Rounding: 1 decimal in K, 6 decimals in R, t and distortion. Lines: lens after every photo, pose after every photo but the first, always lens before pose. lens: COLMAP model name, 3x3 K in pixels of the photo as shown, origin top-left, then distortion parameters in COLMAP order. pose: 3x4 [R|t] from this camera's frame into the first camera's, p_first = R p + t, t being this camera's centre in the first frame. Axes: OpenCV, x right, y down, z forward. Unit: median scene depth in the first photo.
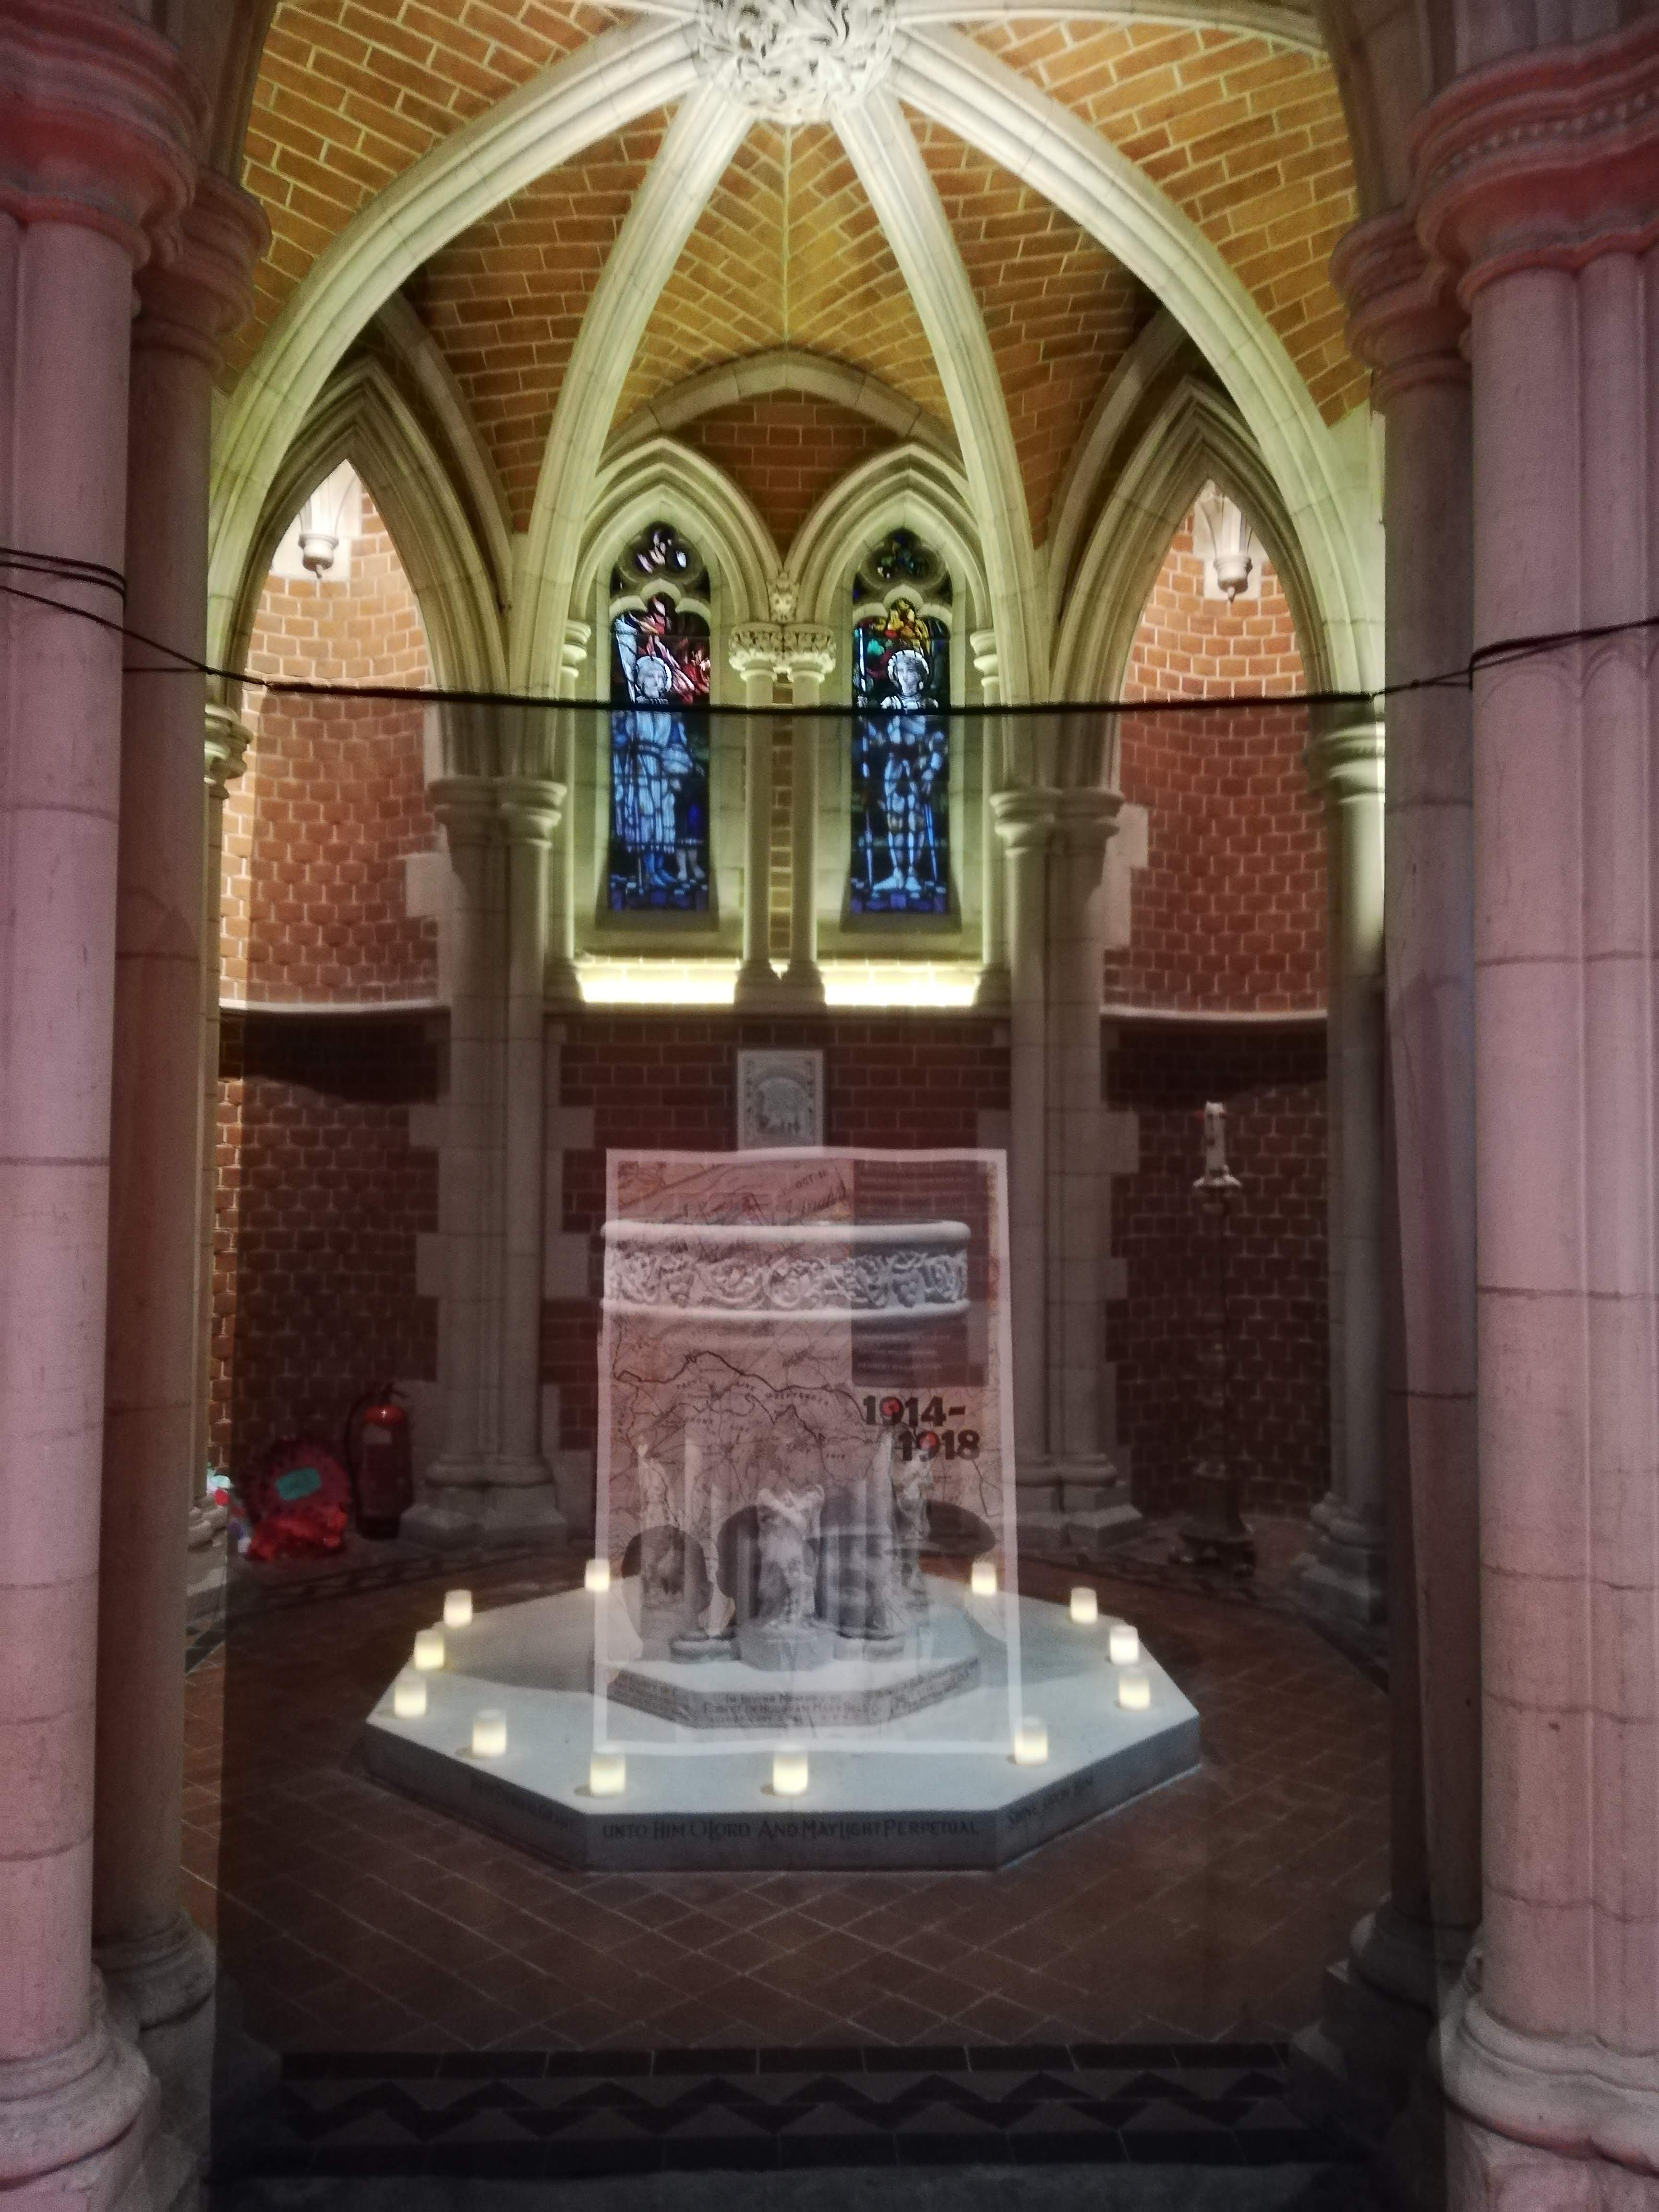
lens RADIAL K [[1649.7, 0, 829.6], [0, 1649.7, 1089.7], [0, 0, 1]] dist [0.071969, -0.069818]
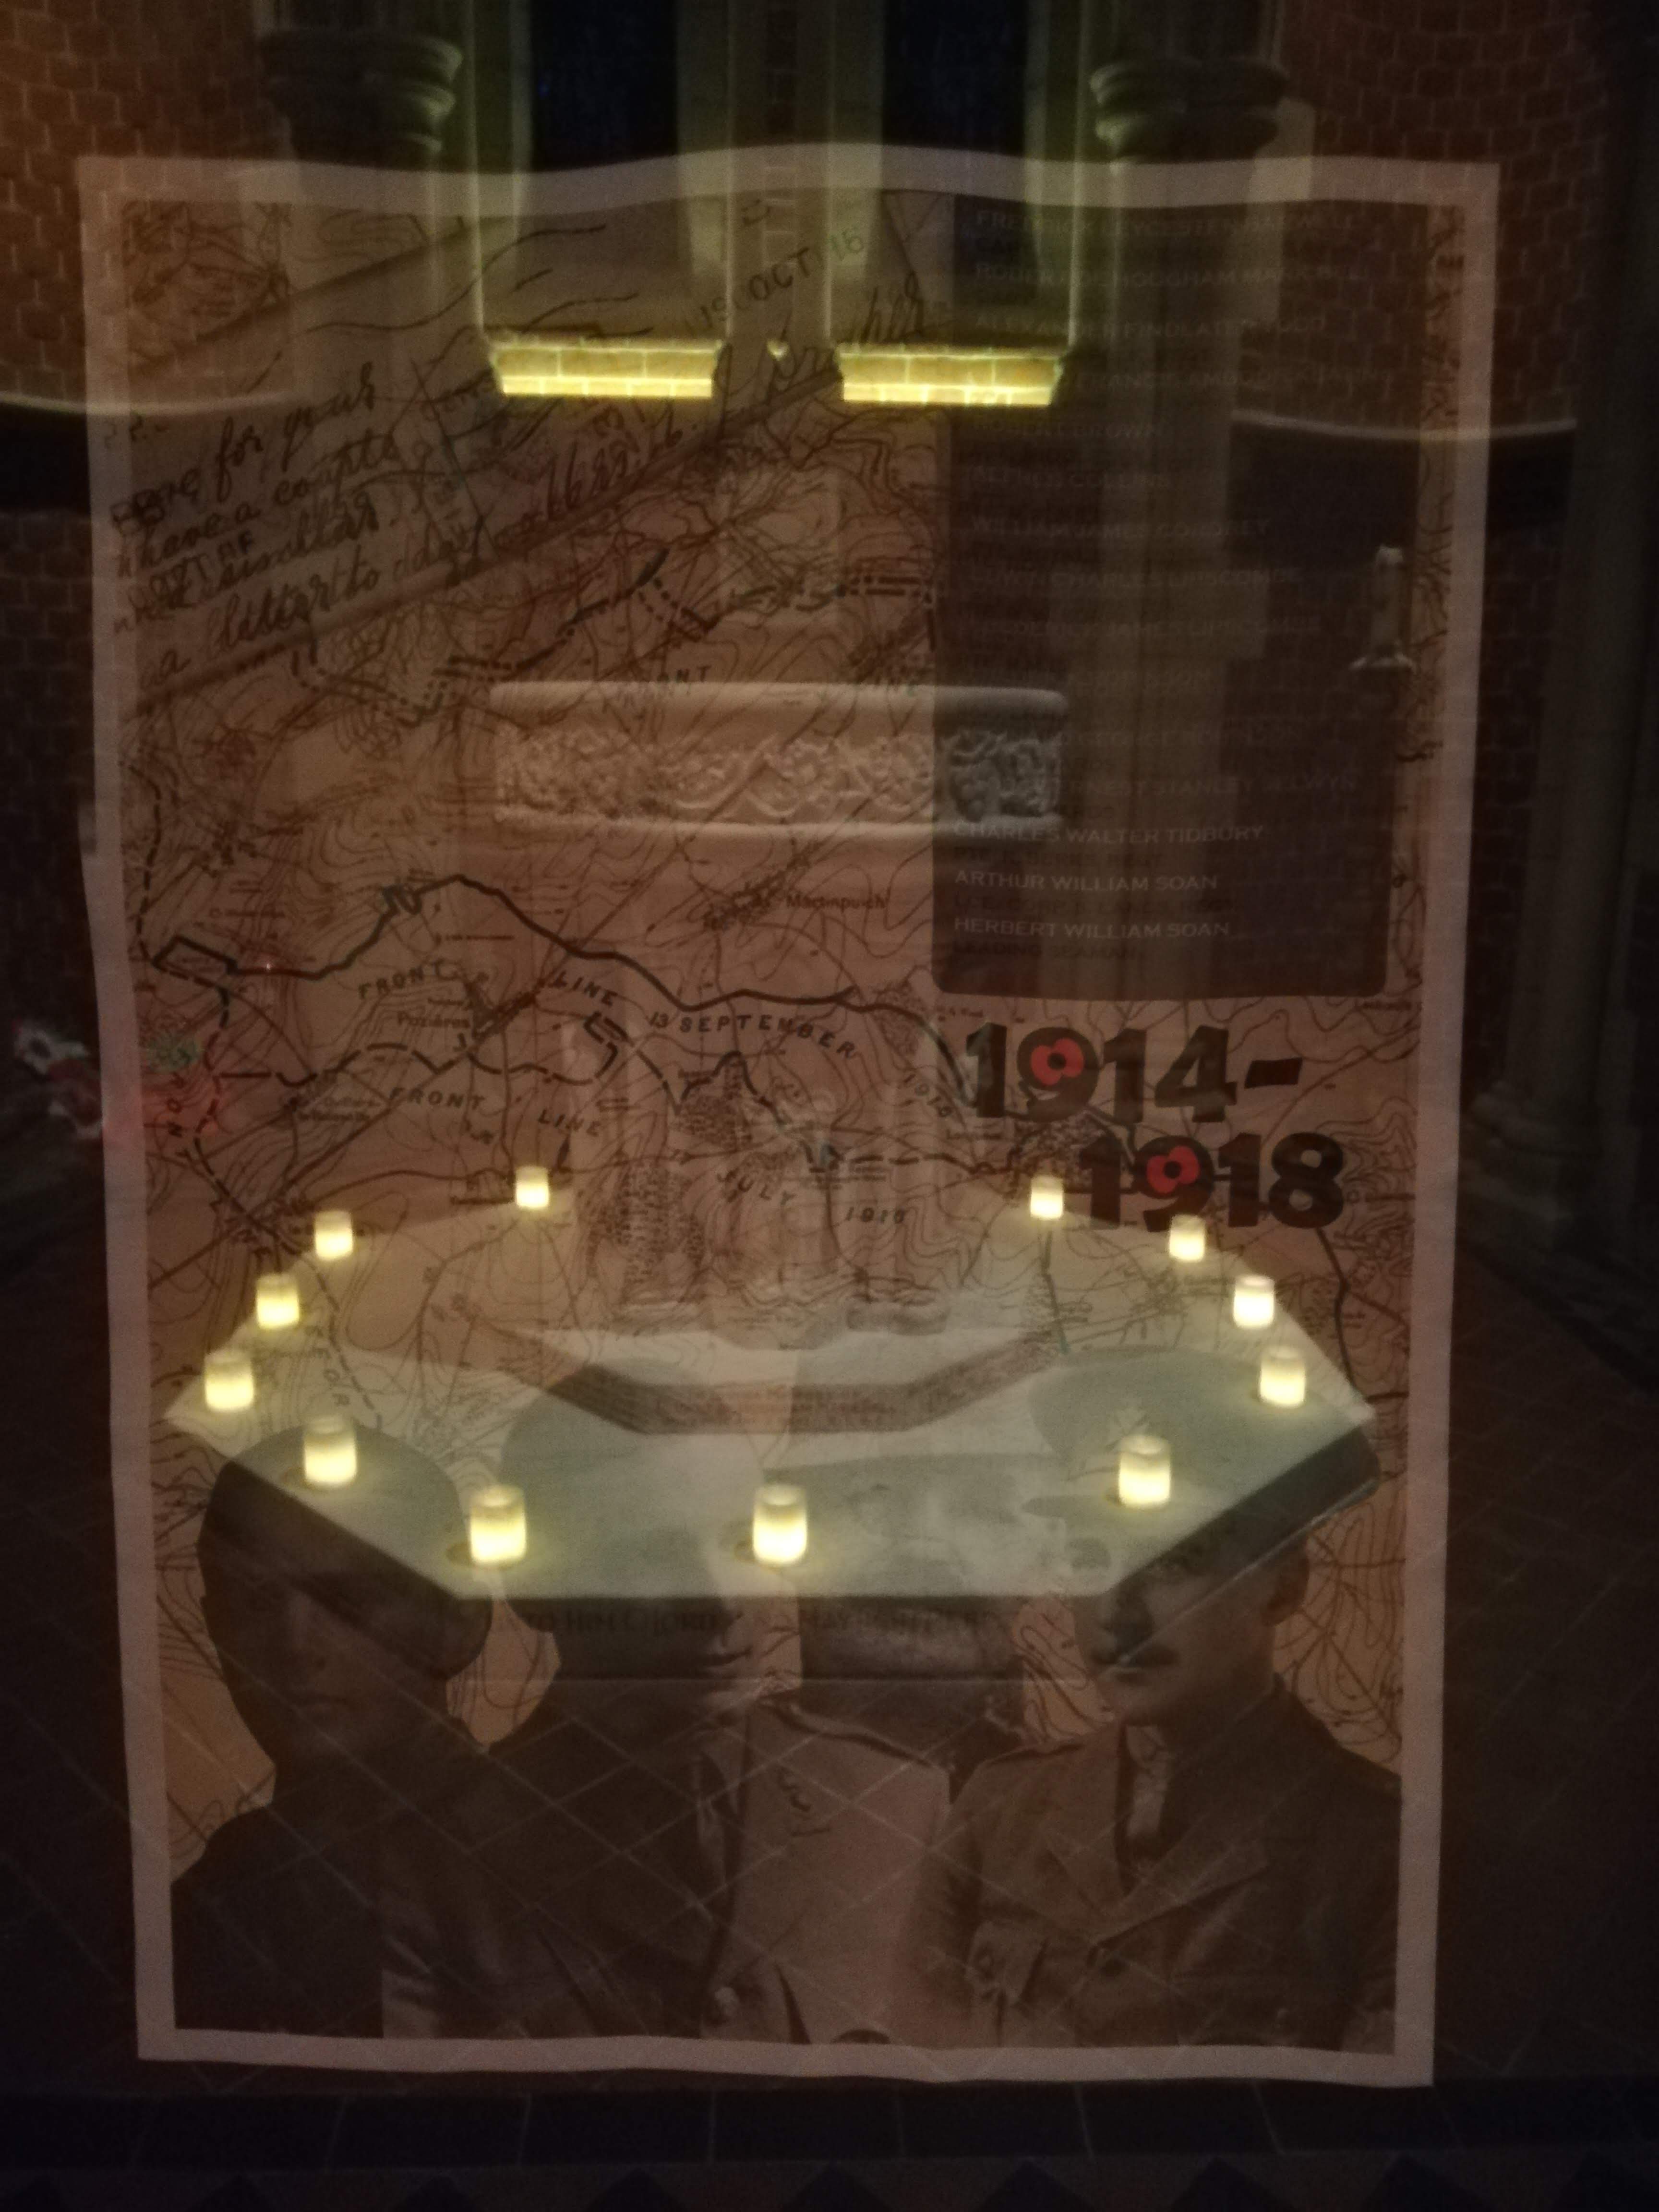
lens RADIAL K [[1649.7, 0, 829.6], [0, 1649.7, 1089.7], [0, 0, 1]] dist [0.071969, -0.069818]
pose [[0.999938, 0.009465, -0.005949, -0.001205], [-0.007509, 0.962869, 0.269866, 0.038912], [0.008283, -0.269804, 0.962880, 0.238805]]
